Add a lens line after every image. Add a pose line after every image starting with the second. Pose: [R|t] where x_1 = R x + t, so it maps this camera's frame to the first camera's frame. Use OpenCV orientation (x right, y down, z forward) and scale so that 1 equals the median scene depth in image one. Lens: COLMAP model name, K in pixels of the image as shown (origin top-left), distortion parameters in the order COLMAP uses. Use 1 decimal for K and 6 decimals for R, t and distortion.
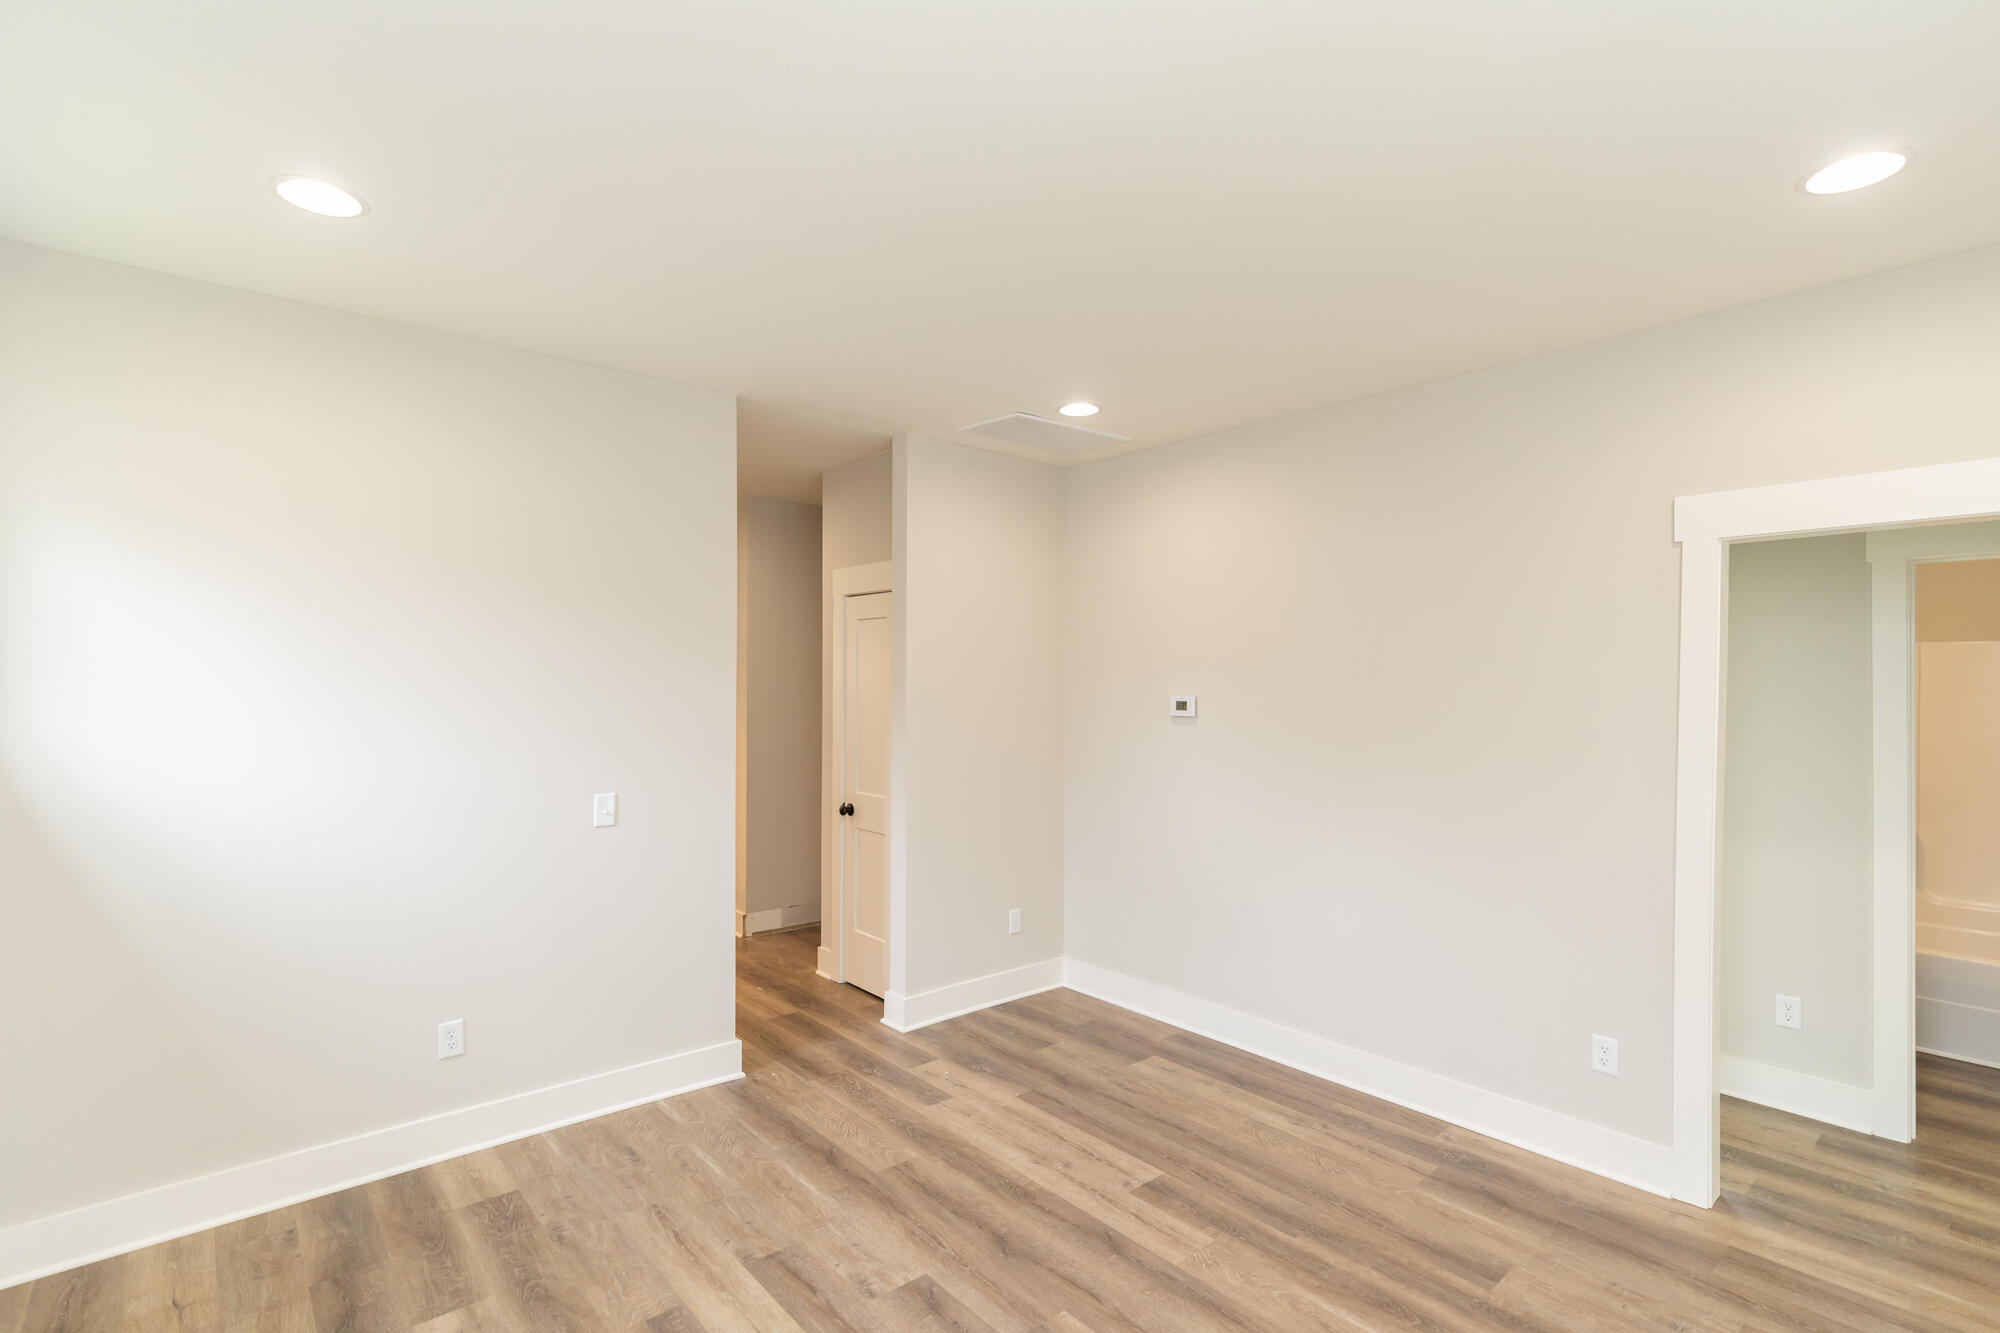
lens RADIAL K [[948.1, 0, 1002.8], [0, 948.1, 686.0], [0, 0, 1]] dist [-0.002104, -0.000388]
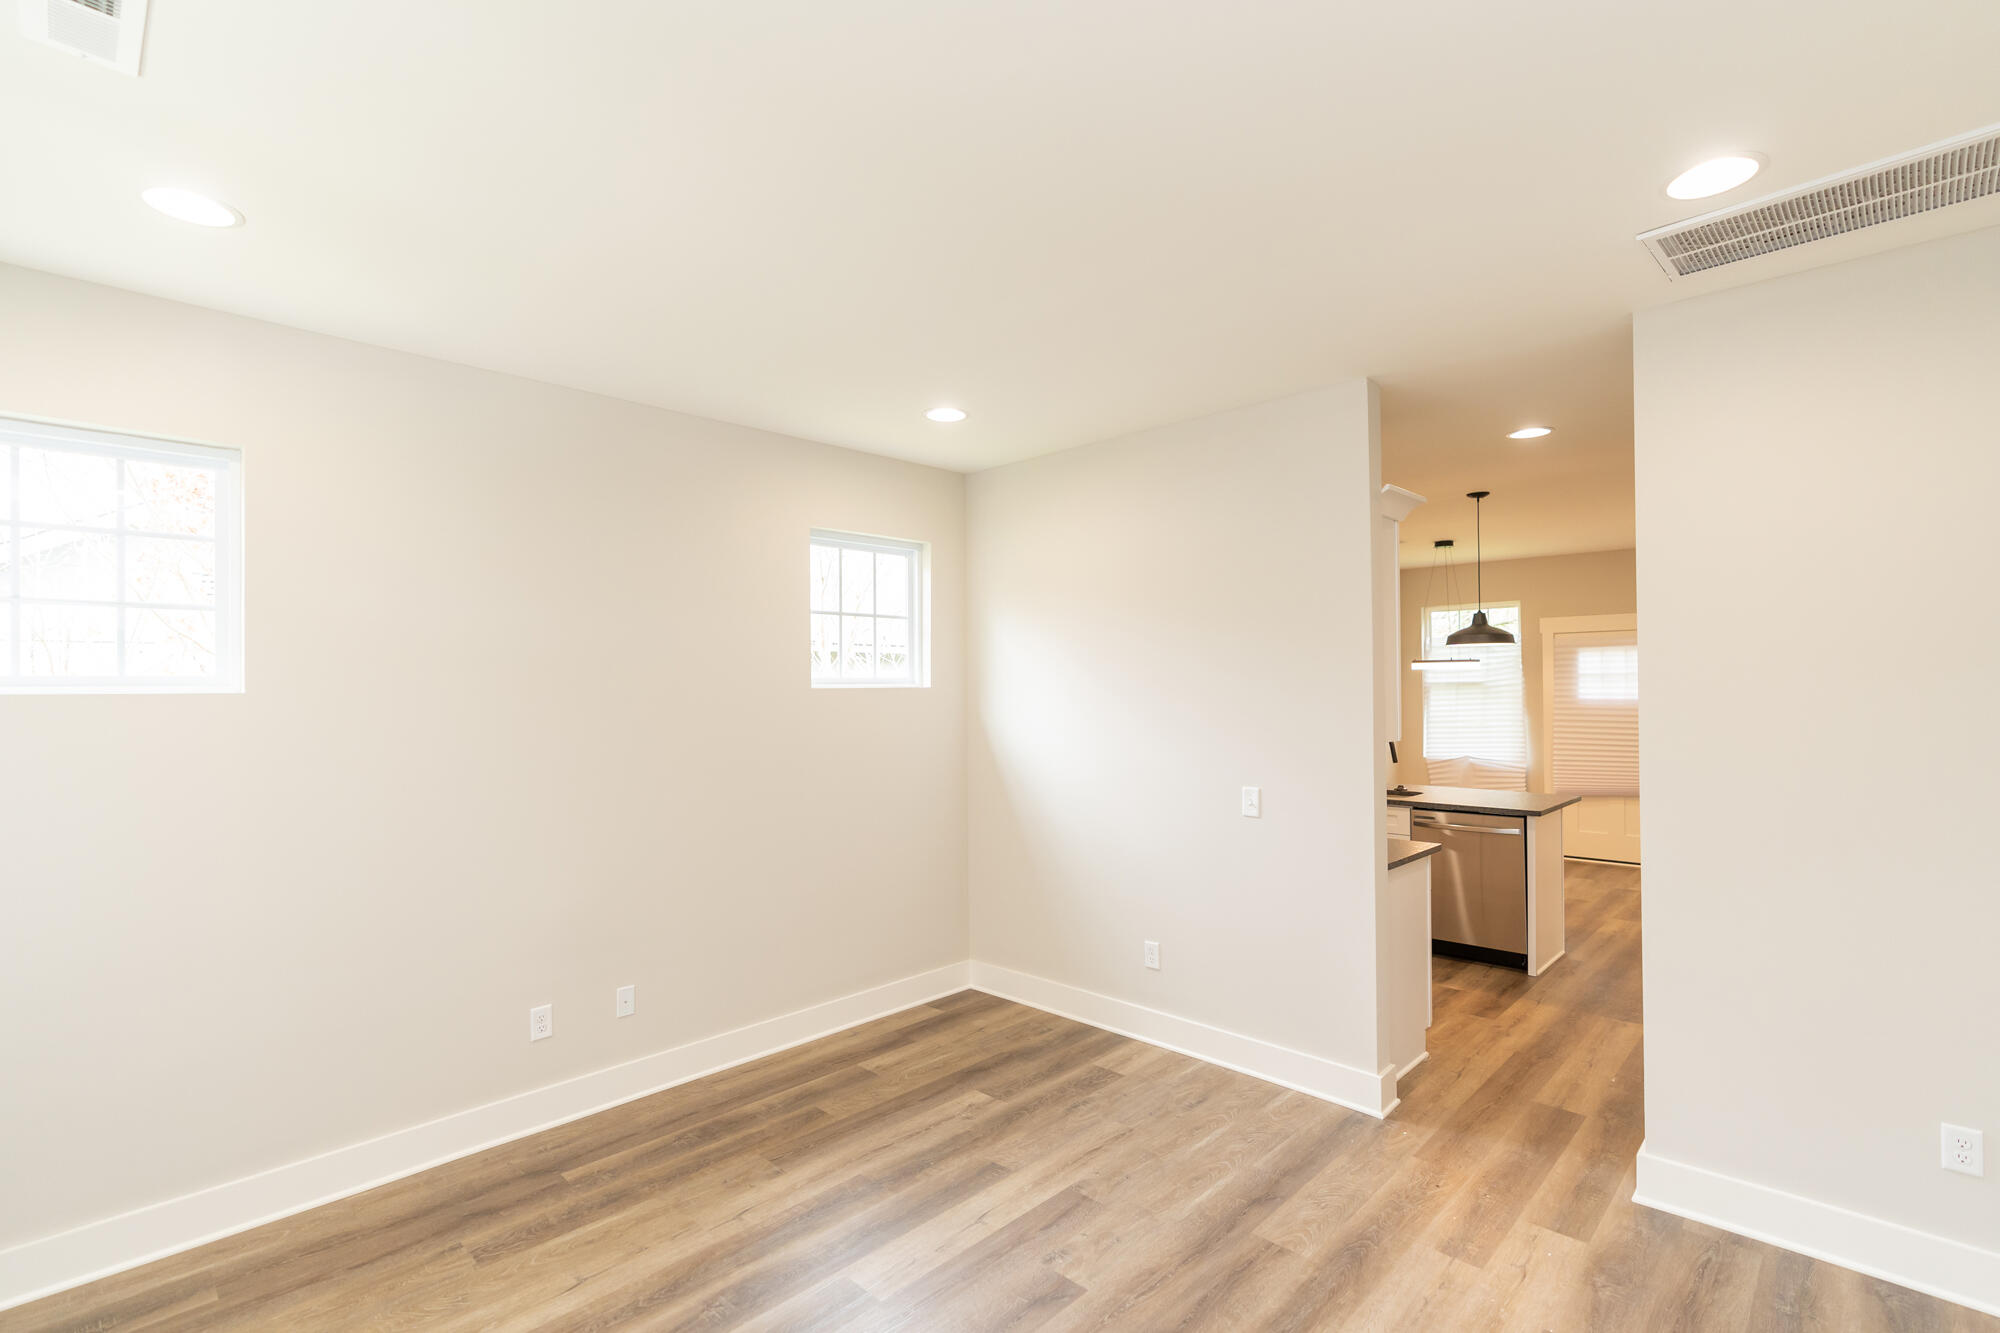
lens RADIAL K [[918.0, 0, 993.6], [0, 918.0, 681.6], [0, 0, 1]] dist [0.000087, 0.000309]
pose [[0.089626, -0.013684, -0.995881, 0.711964], [0.000077, 0.999906, -0.013732, 0.005040], [0.995975, 0.001154, 0.089619, 0.676261]]
